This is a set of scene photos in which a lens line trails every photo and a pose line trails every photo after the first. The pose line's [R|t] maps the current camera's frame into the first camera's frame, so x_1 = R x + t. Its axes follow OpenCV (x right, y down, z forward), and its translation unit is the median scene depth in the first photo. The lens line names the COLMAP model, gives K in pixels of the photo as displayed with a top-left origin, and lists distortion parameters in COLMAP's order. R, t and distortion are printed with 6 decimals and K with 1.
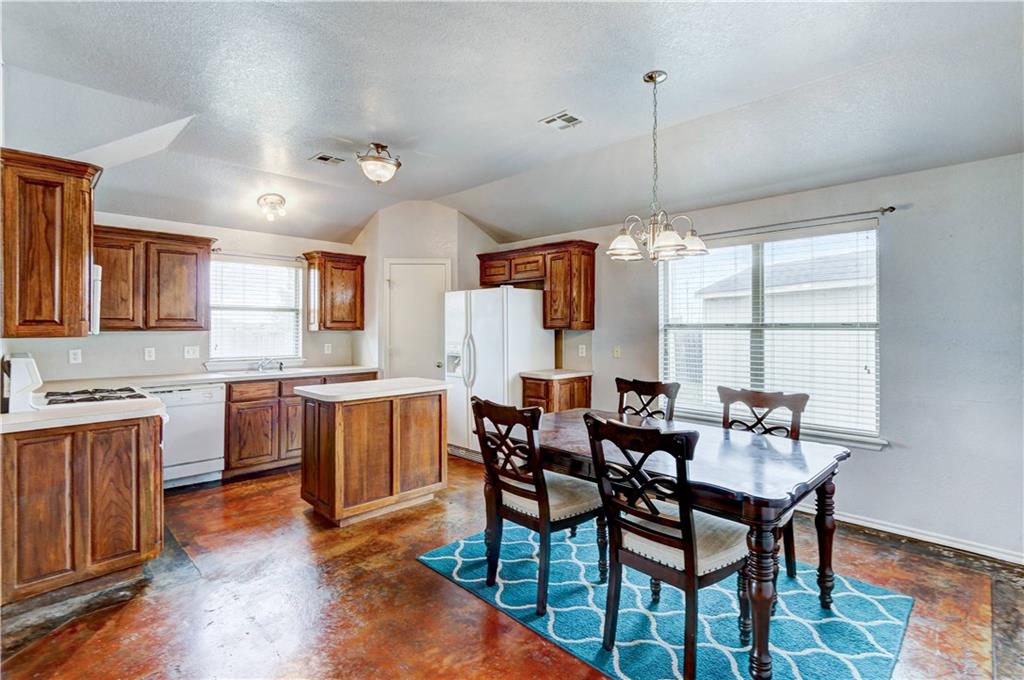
lens RADIAL K [[483.5, 0, 519.6], [0, 483.5, 321.5], [0, 0, 1]] dist [-0.000938, -0.000239]
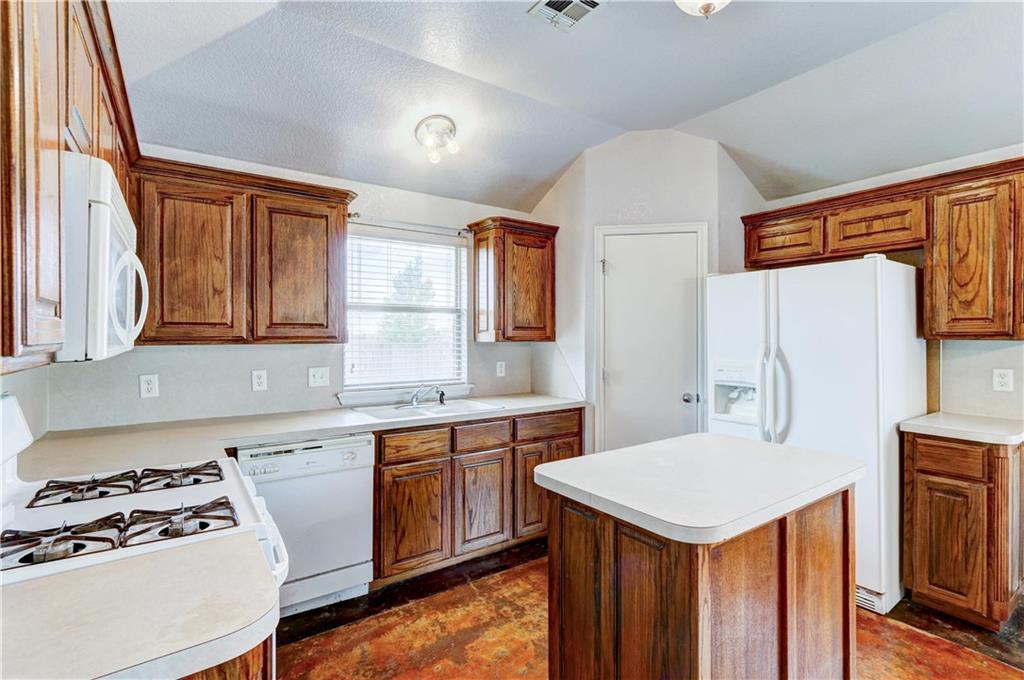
lens RADIAL K [[479.4, 0, 515.0], [0, 479.4, 331.3], [0, 0, 1]] dist [-0.001241, 0.000587]
pose [[0.983681, -0.004646, -0.179864, -0.315765], [0.005280, 0.999981, 0.003043, 0.003319], [0.179846, -0.003943, 0.983687, 0.432865]]
